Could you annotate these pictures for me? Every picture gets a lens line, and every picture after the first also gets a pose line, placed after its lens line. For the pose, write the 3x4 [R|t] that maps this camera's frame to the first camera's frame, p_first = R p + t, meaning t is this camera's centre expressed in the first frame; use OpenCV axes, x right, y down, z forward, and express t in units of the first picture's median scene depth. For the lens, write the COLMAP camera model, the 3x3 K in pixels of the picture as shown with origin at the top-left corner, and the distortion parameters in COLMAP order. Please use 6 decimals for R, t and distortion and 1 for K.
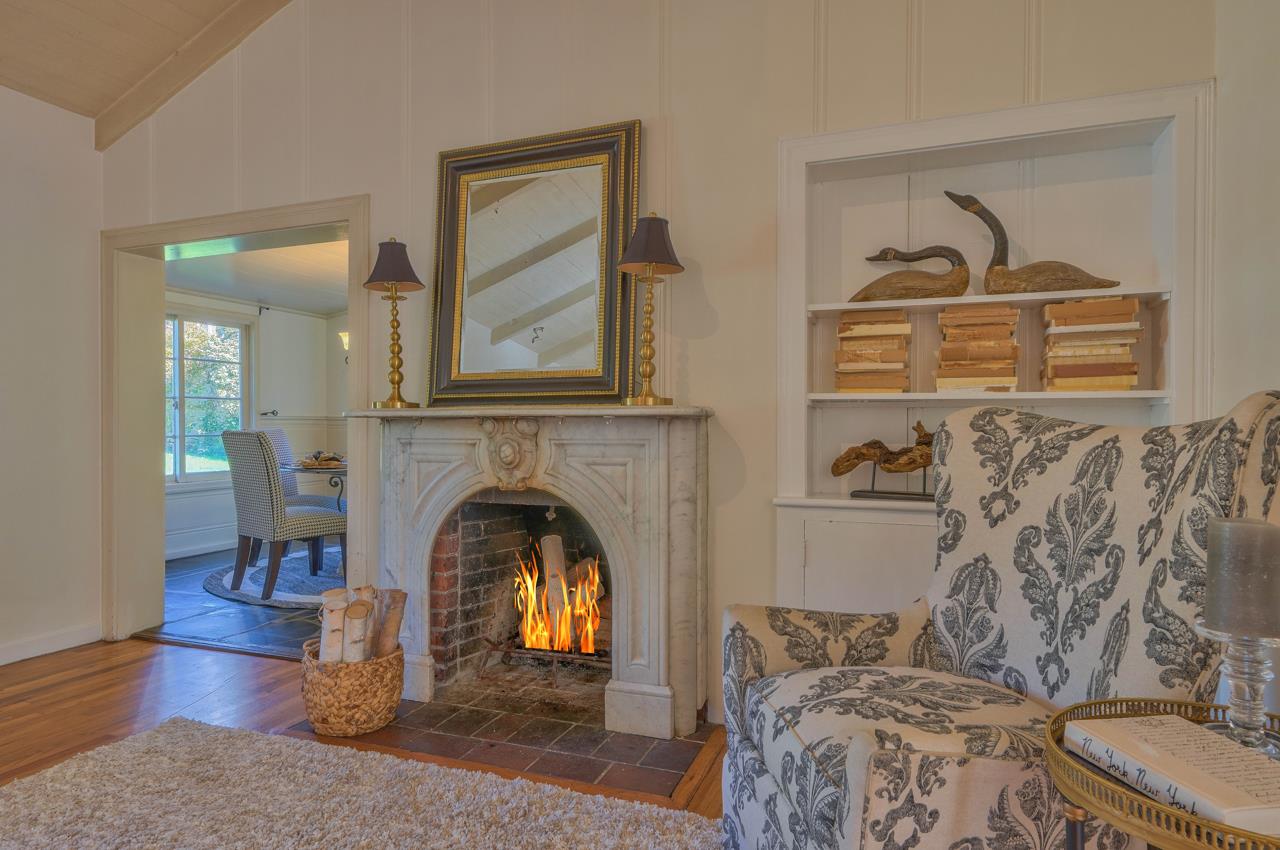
lens RADIAL K [[746.2, 0, 640.0], [0, 746.2, 425.0], [0, 0, 1]] dist [0.000498, 0.000214]
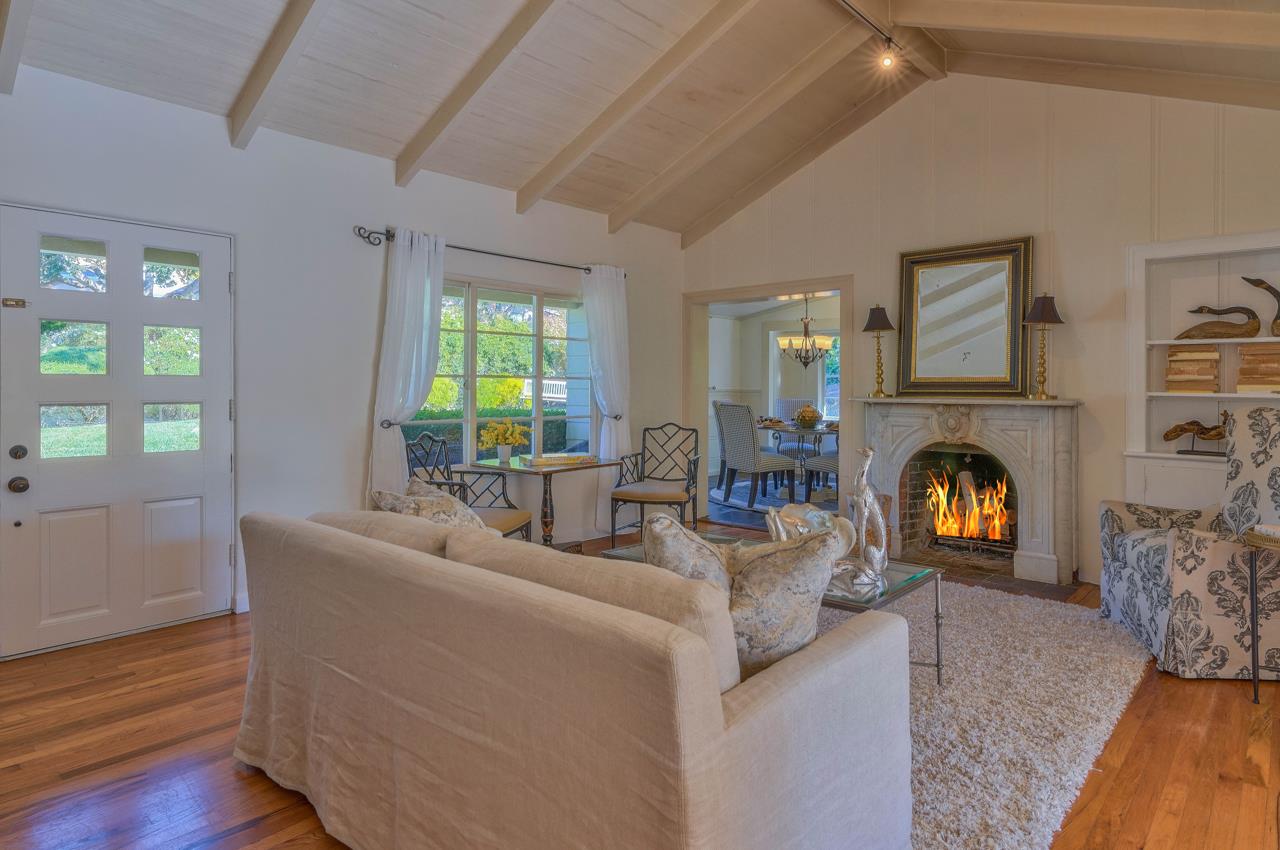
lens RADIAL K [[725.0, 0, 642.3], [0, 725.0, 382.9], [0, 0, 1]] dist [0.005380, -0.000555]
pose [[0.929354, -0.000116, -0.369191, -0.237849], [-0.000891, 0.999996, -0.002556, -0.059221], [0.369190, 0.002704, 0.929350, -0.990041]]
